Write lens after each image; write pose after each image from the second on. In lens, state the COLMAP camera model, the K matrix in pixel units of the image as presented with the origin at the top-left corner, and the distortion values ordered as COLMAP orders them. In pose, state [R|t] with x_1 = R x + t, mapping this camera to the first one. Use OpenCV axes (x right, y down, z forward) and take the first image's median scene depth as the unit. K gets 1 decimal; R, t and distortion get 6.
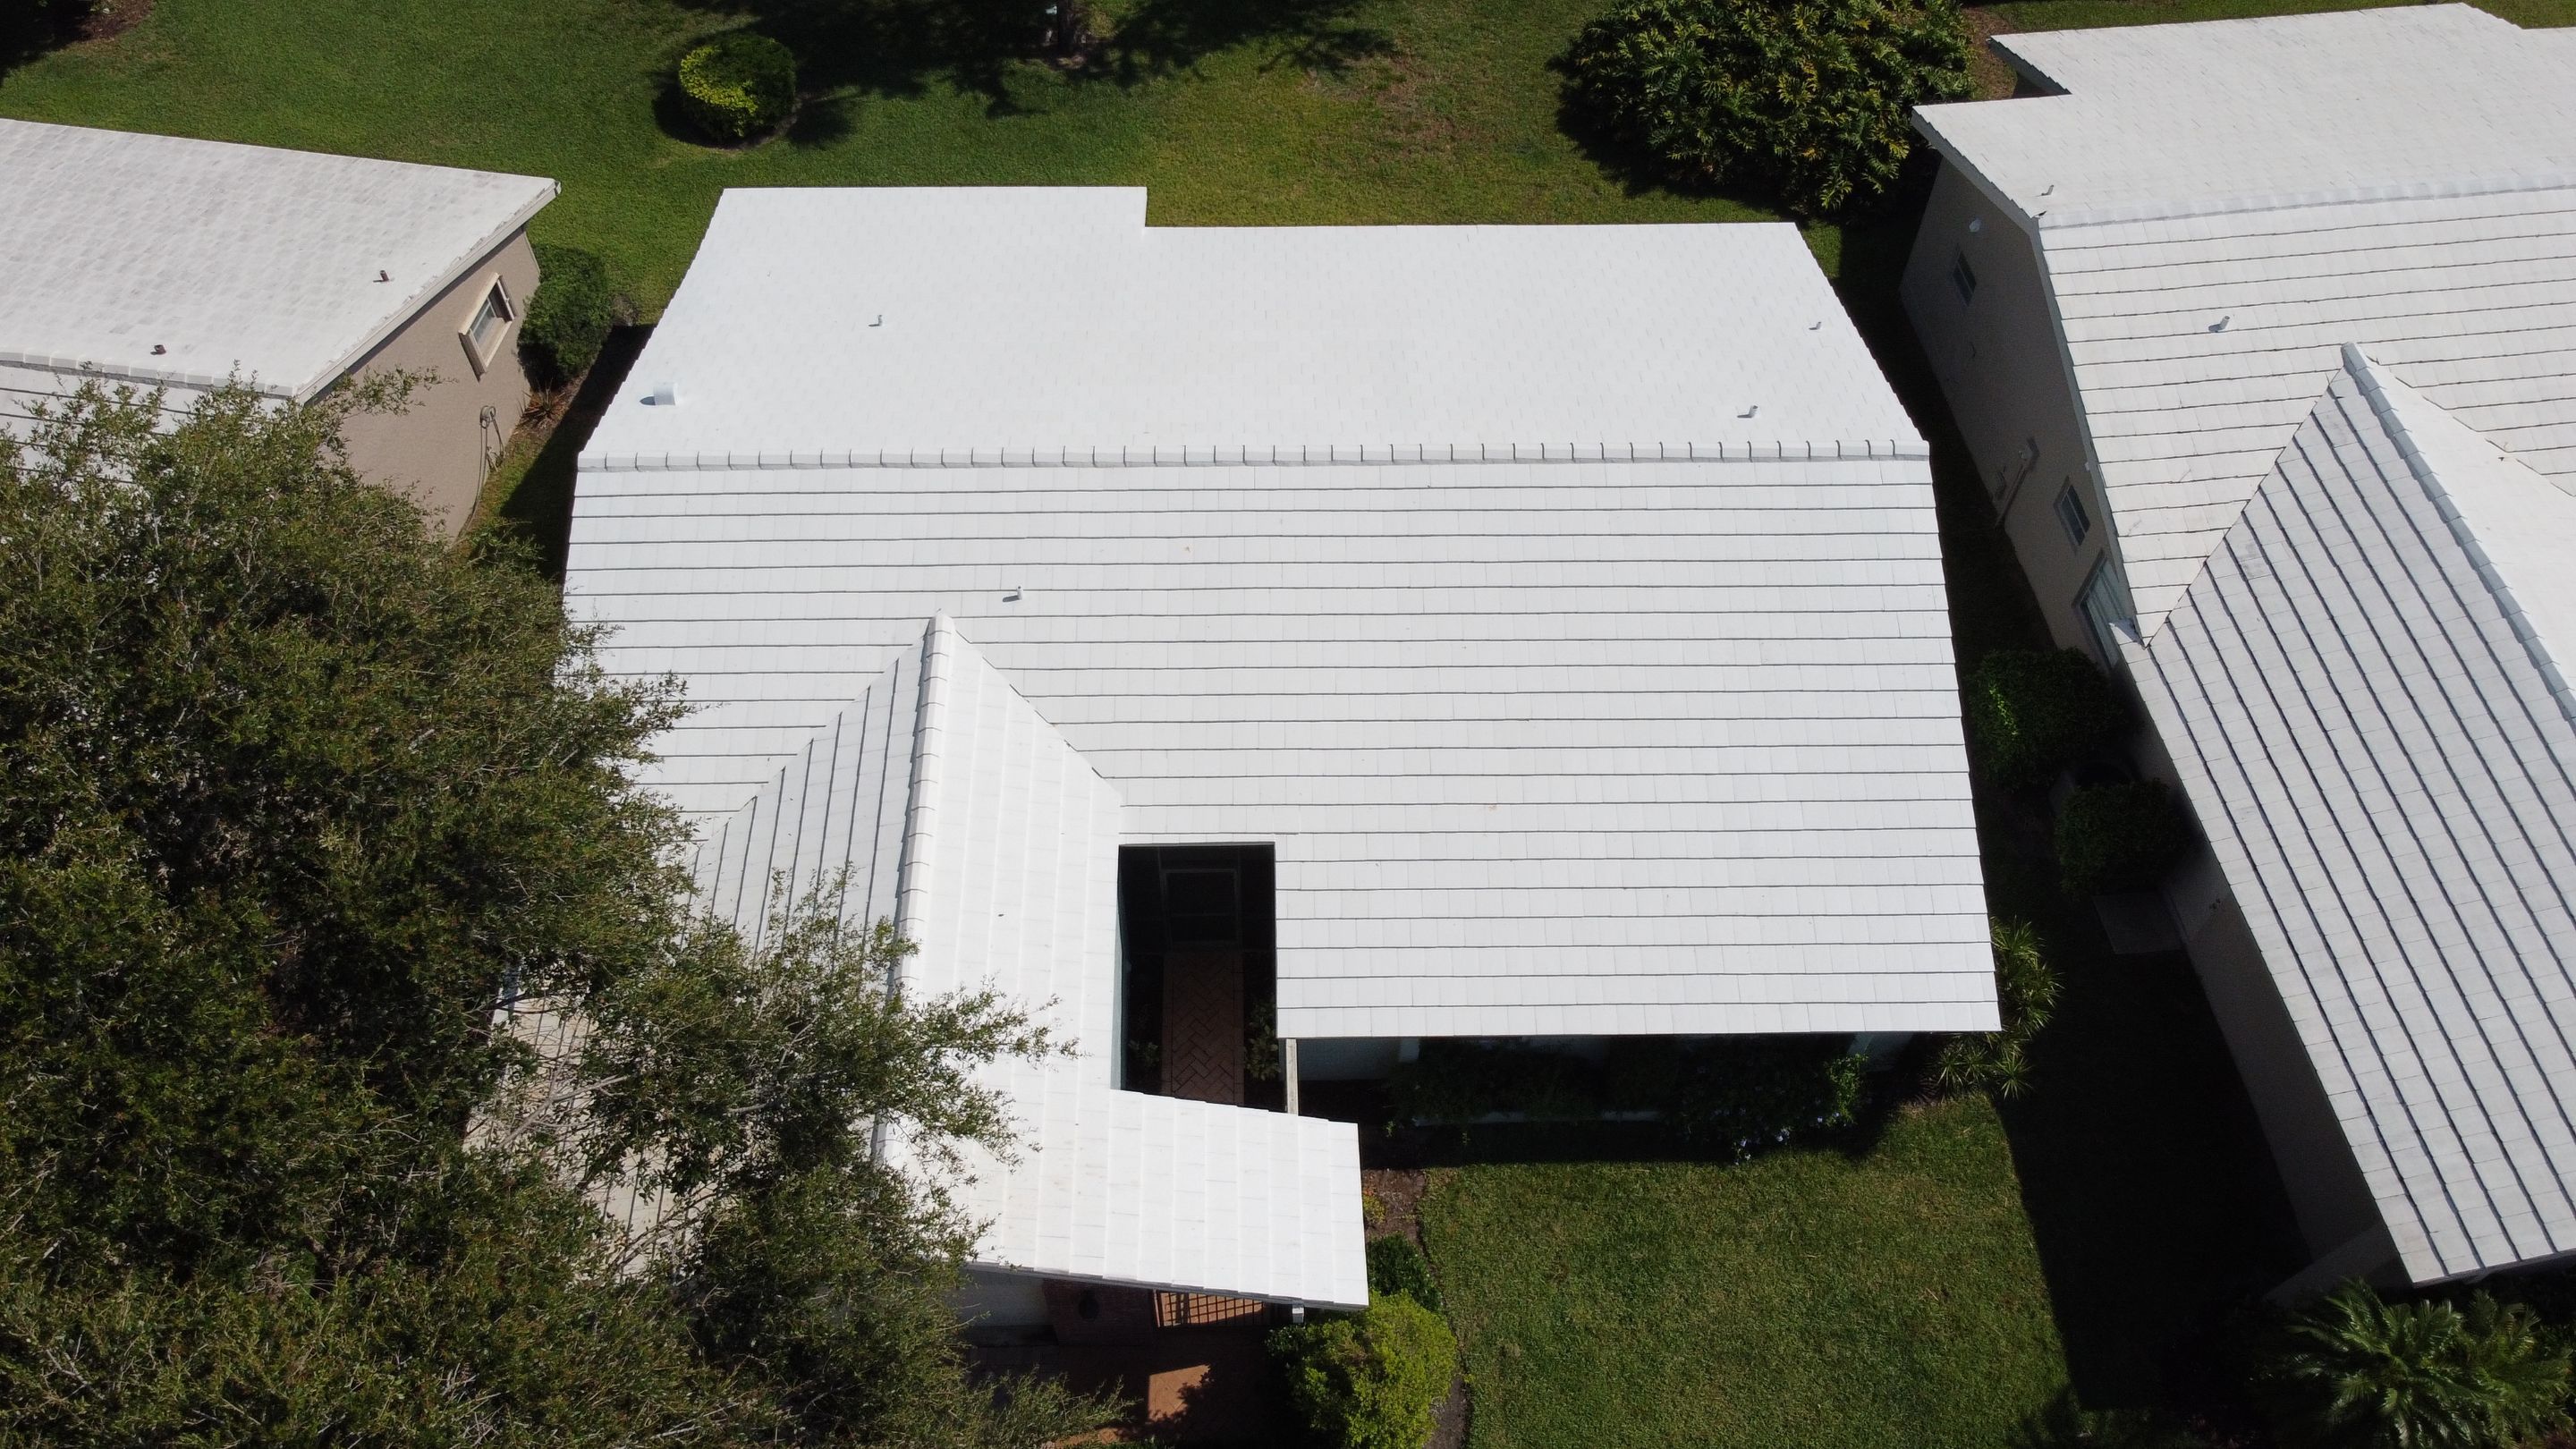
lens RADIAL K [[1946.2, 0, 1279.4], [0, 1946.2, 714.2], [0, 0, 1]] dist [0.007897, -0.007187]
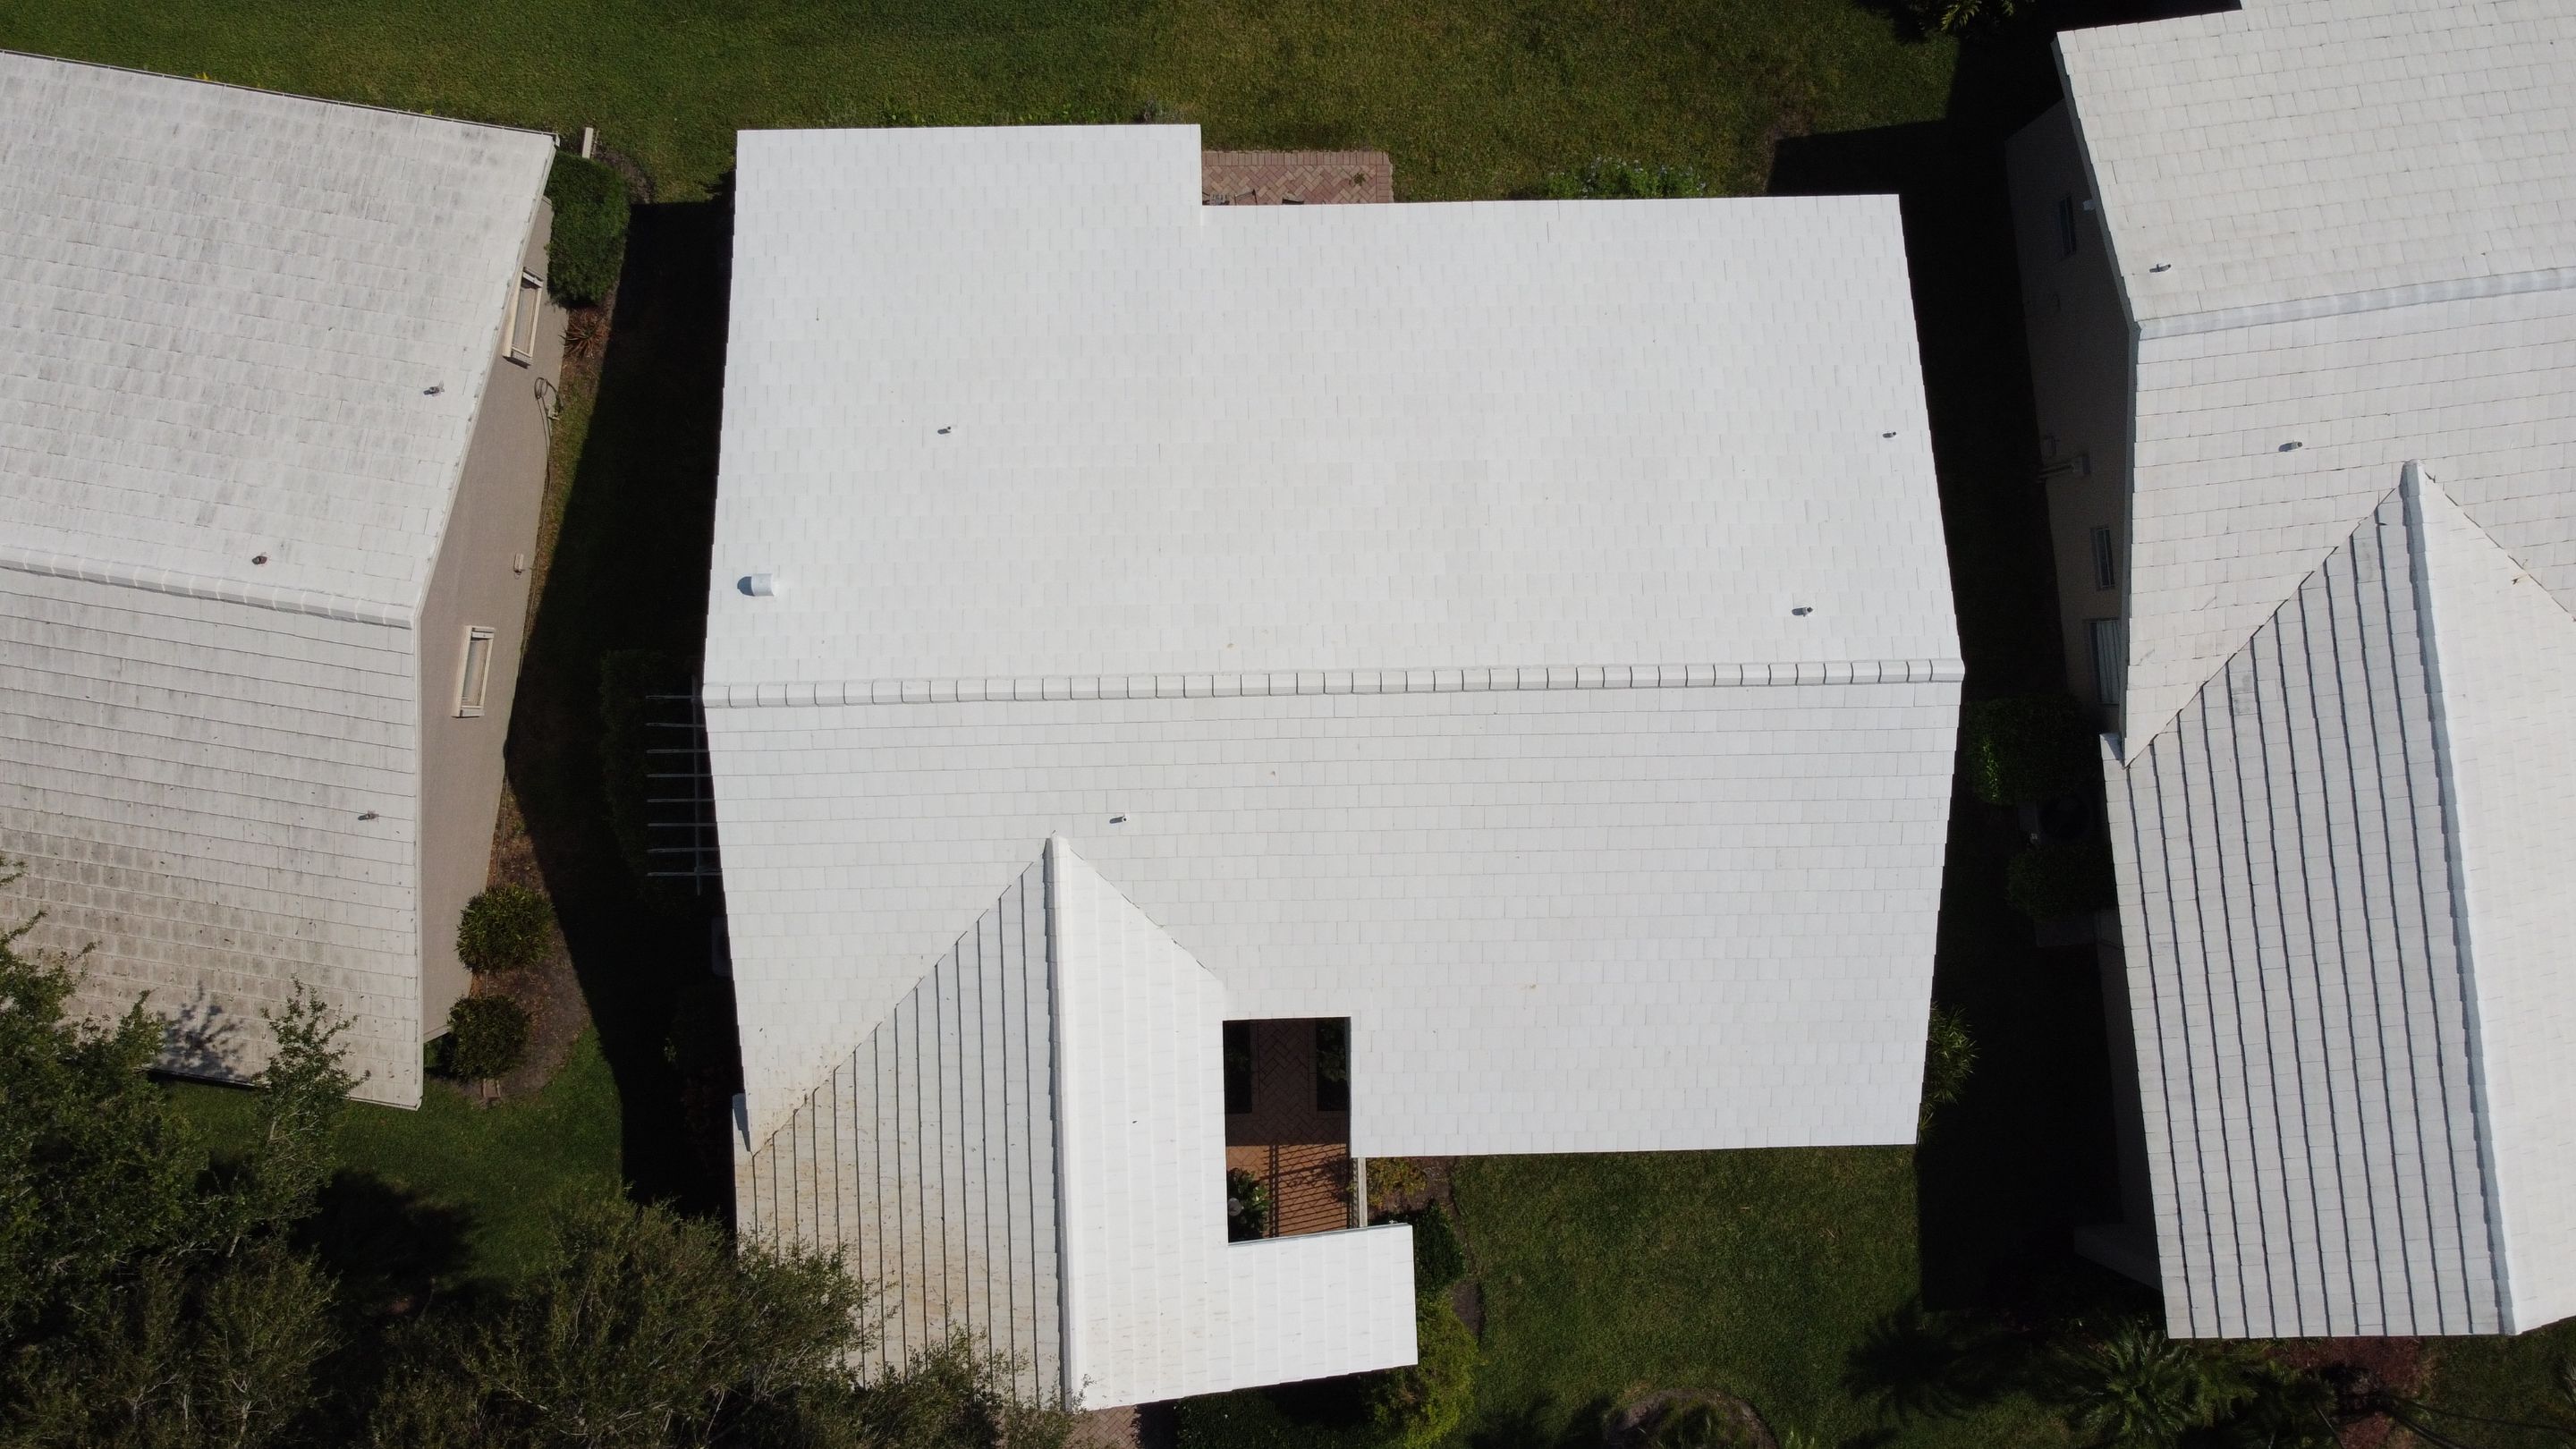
lens RADIAL K [[1946.2, 0, 1279.4], [0, 1946.2, 714.2], [0, 0, 1]] dist [0.007897, -0.007187]
pose [[0.999934, -0.006866, 0.009257, -0.052959], [0.000026, 0.804525, 0.593919, -0.754849], [-0.011526, -0.593879, 0.804472, 0.129738]]
